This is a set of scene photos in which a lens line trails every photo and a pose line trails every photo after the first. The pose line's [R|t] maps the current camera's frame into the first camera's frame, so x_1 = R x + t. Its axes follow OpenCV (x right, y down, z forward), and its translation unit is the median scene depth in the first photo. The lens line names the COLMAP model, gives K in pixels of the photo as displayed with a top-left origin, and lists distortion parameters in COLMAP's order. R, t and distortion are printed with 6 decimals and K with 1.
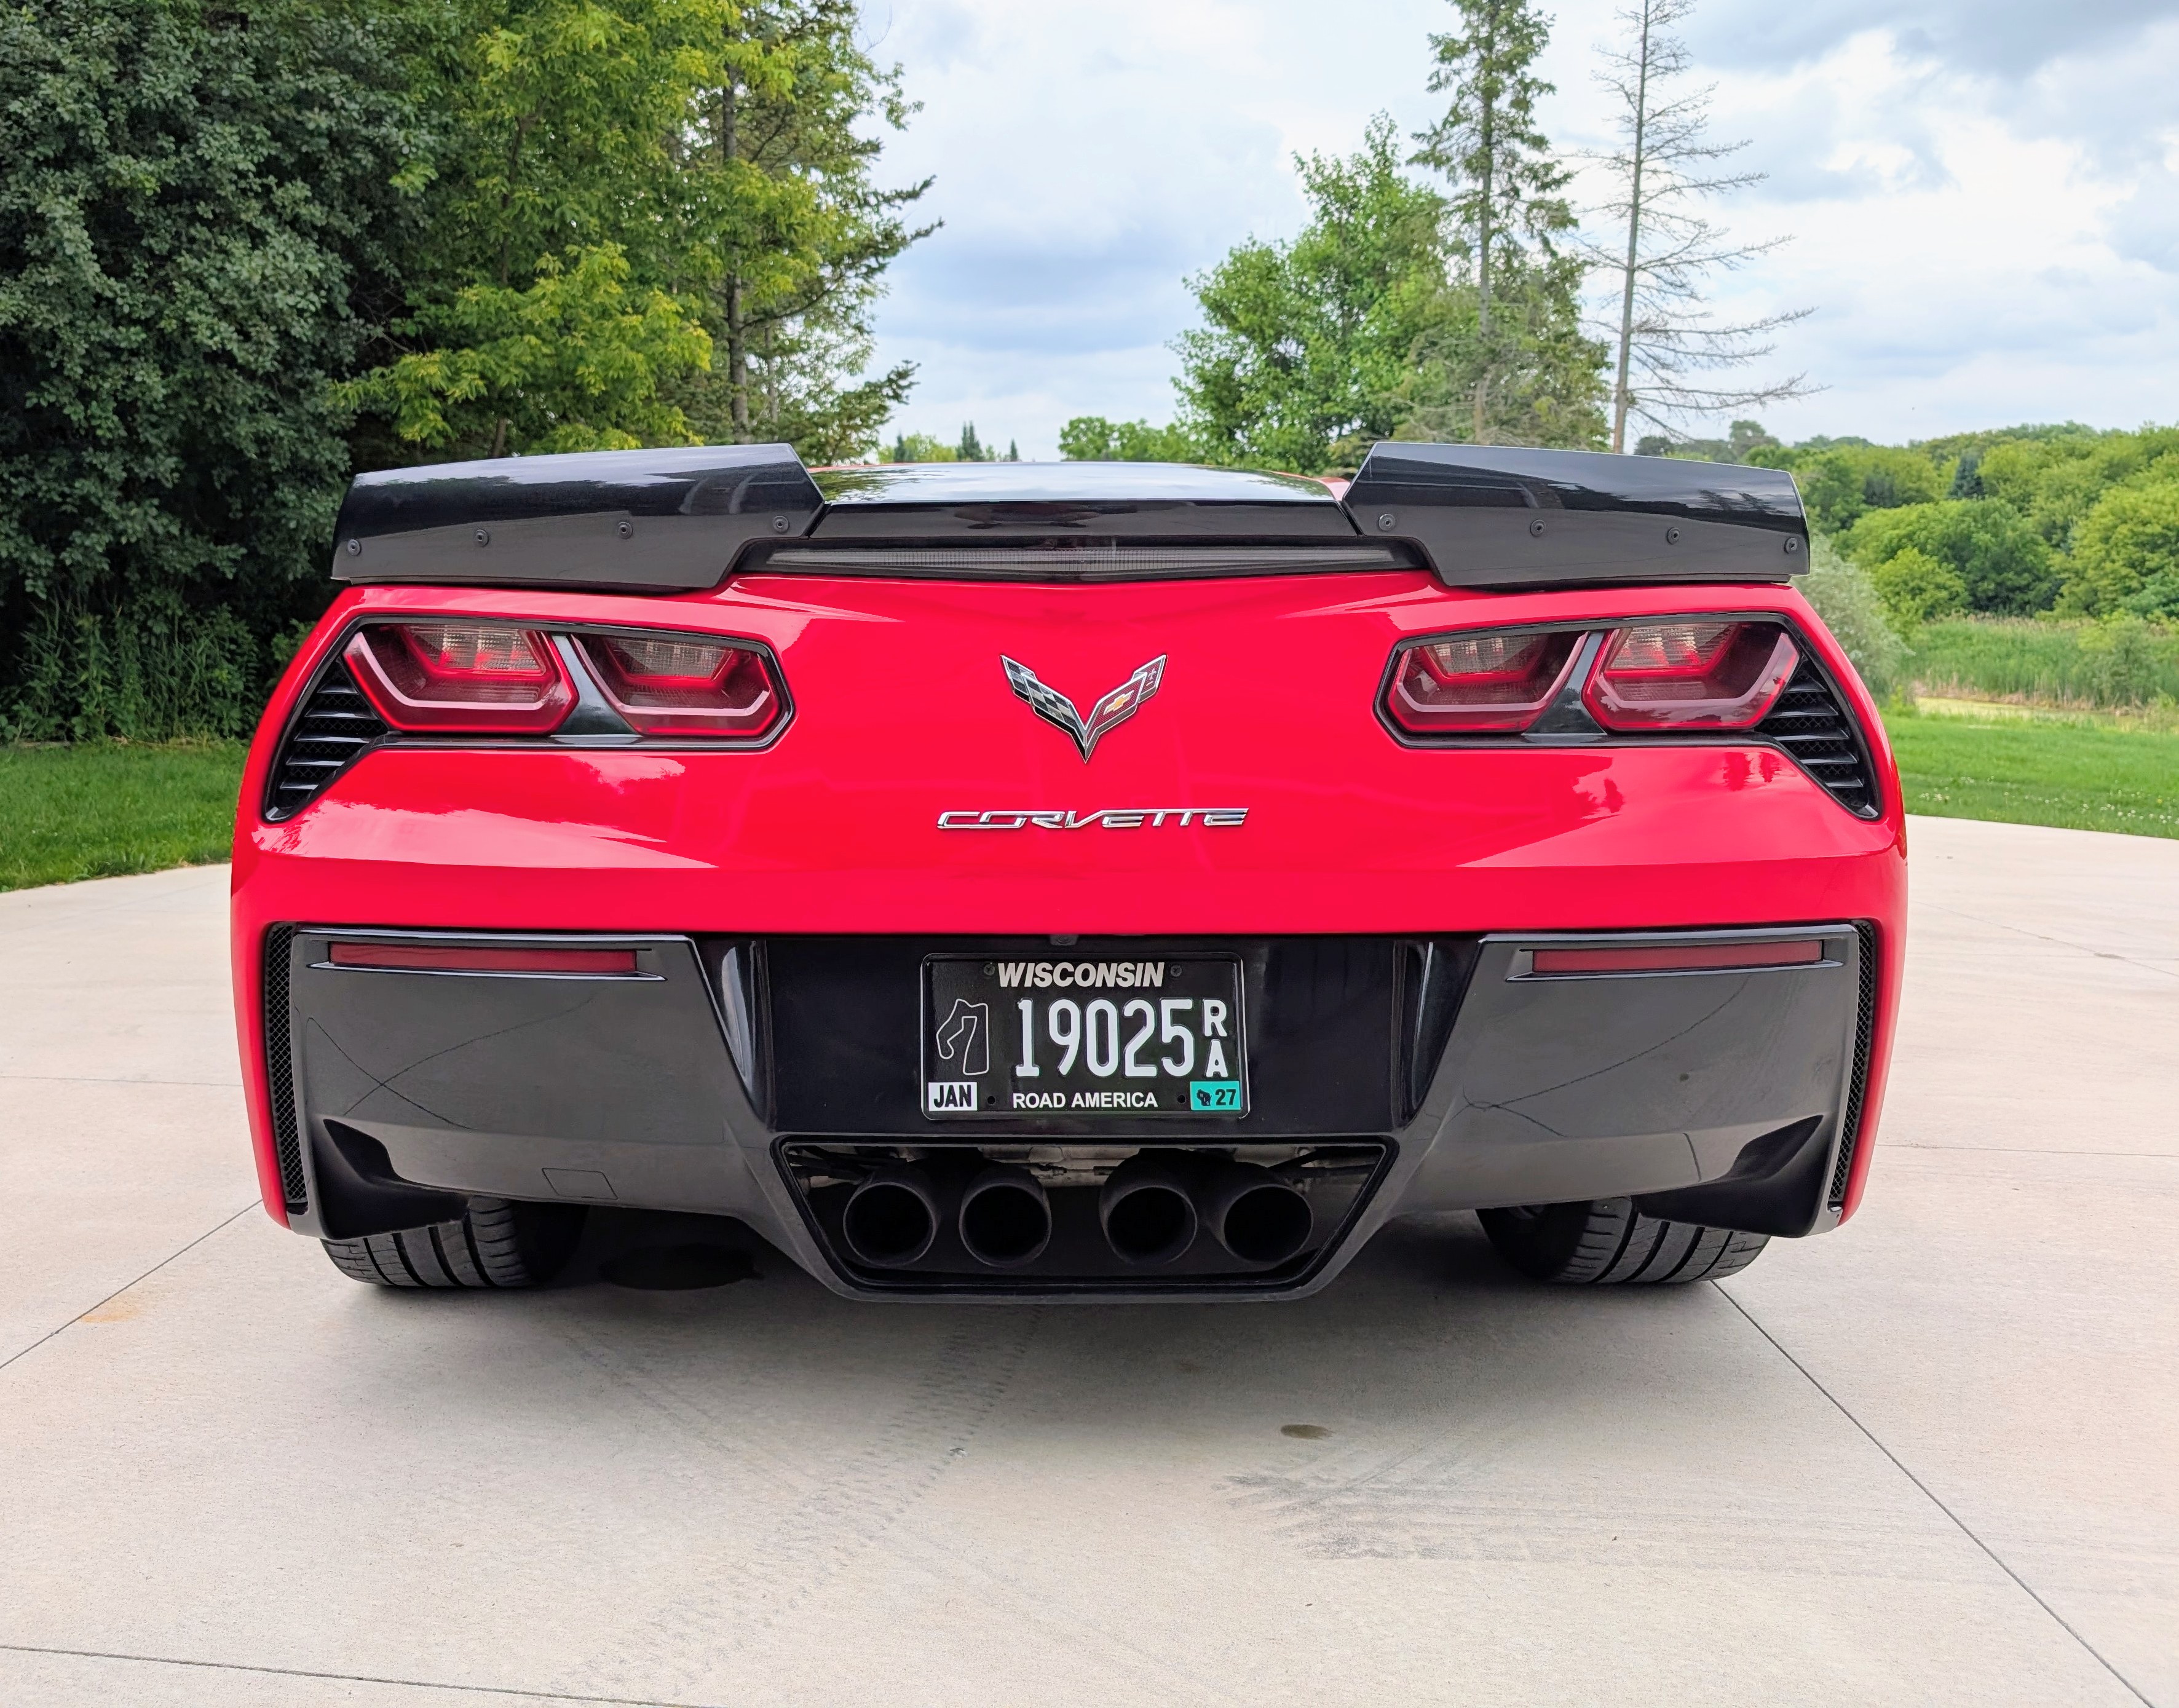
lens RADIAL K [[1834.0, 0, 931.9], [0, 1834.0, 772.7], [0, 0, 1]] dist [0.007343, -0.007101]
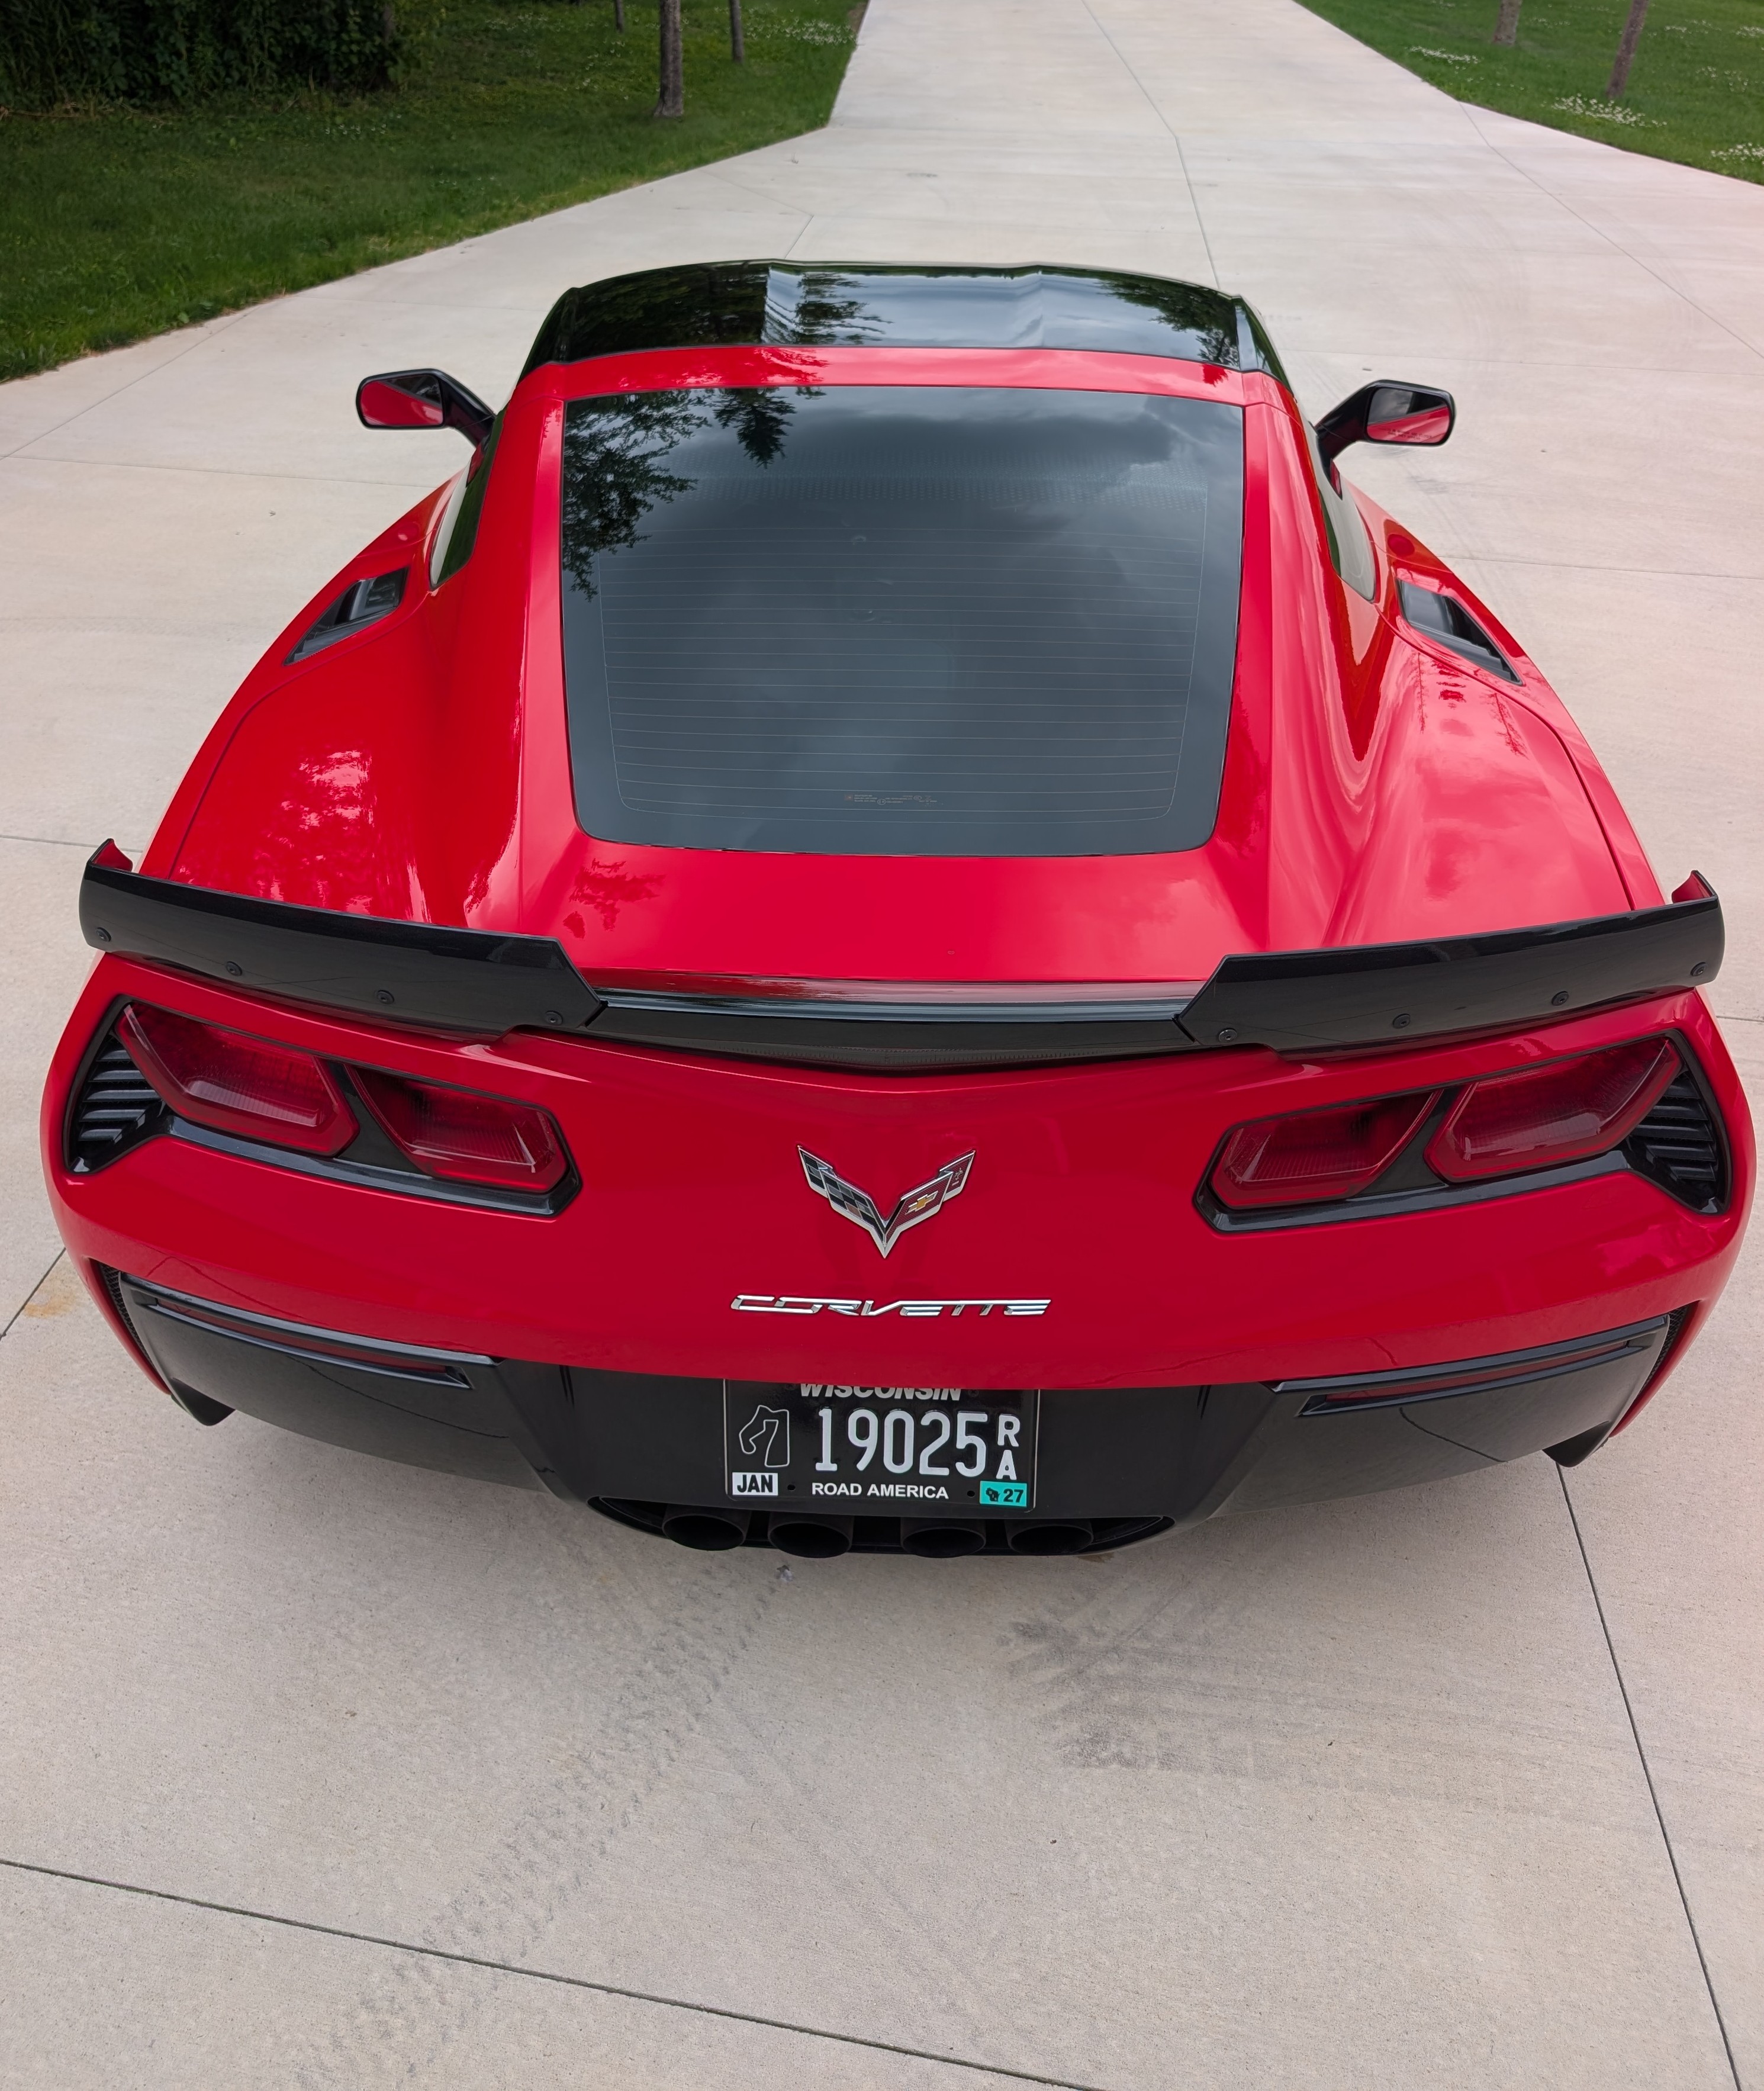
lens RADIAL K [[1751.8, 0, 832.0], [0, 1751.8, 931.4], [0, 0, 1]] dist [-0.004556, 0.008837]
pose [[0.999325, 0.020783, -0.030295, 0.079256], [-0.003215, 0.870919, 0.491416, -0.595055], [0.036598, -0.490987, 0.870398, 0.278349]]
